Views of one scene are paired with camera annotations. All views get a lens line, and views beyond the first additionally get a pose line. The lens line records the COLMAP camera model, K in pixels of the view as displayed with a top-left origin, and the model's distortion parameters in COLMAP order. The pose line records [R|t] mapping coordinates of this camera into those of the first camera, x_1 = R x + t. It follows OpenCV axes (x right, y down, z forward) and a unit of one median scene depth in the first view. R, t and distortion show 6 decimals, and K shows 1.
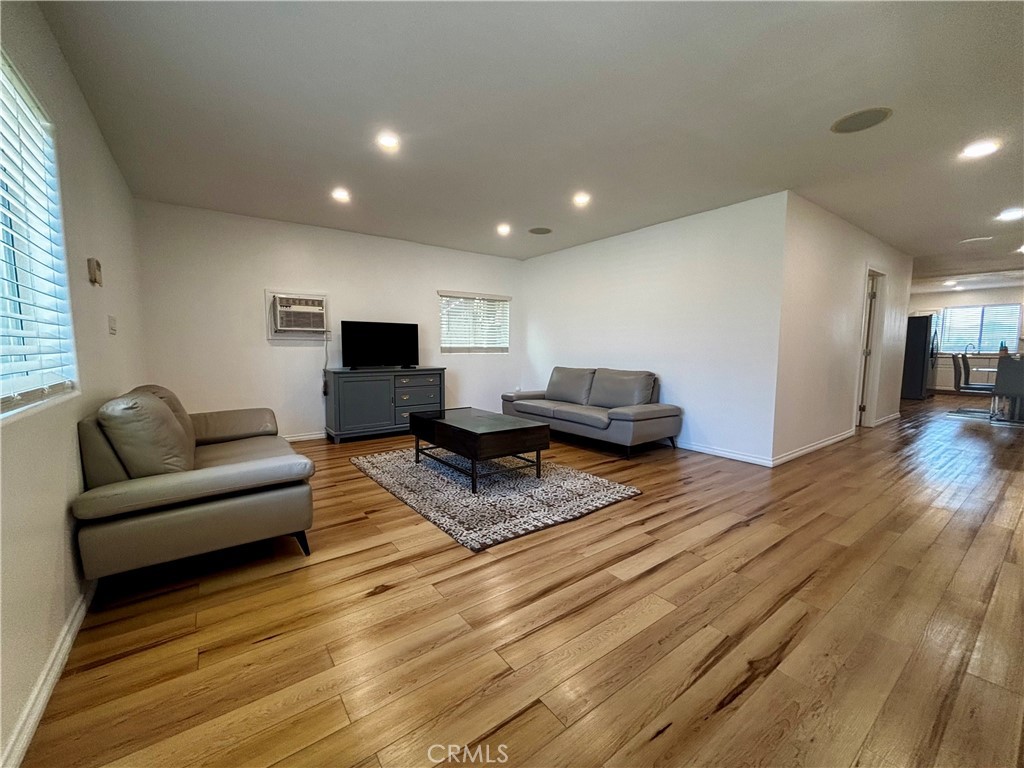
lens RADIAL K [[414.4, 0, 512.0], [0, 414.4, 384.0], [0, 0, 1]] dist [-0.001533, 0.000494]
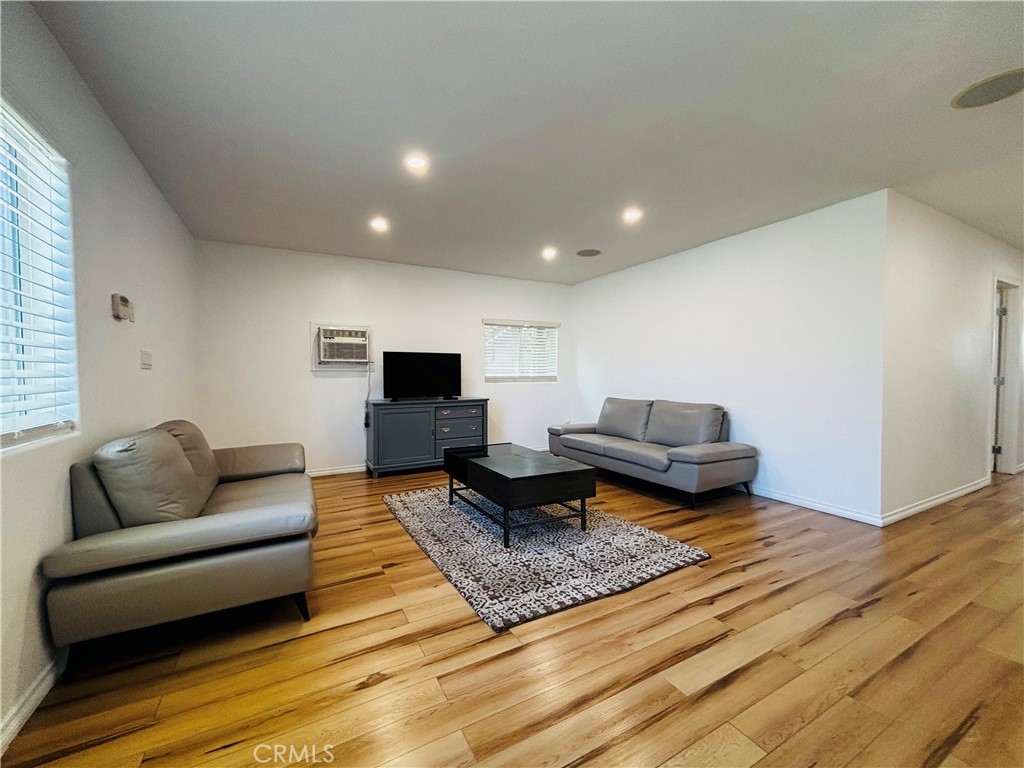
lens RADIAL K [[414.4, 0, 512.0], [0, 414.4, 384.0], [0, 0, 1]] dist [-0.001533, 0.000494]
pose [[0.990447, -0.002694, -0.137871, 0.037688], [-0.006209, 0.997924, -0.064109, -0.021003], [0.137757, 0.064353, 0.988373, 0.111290]]
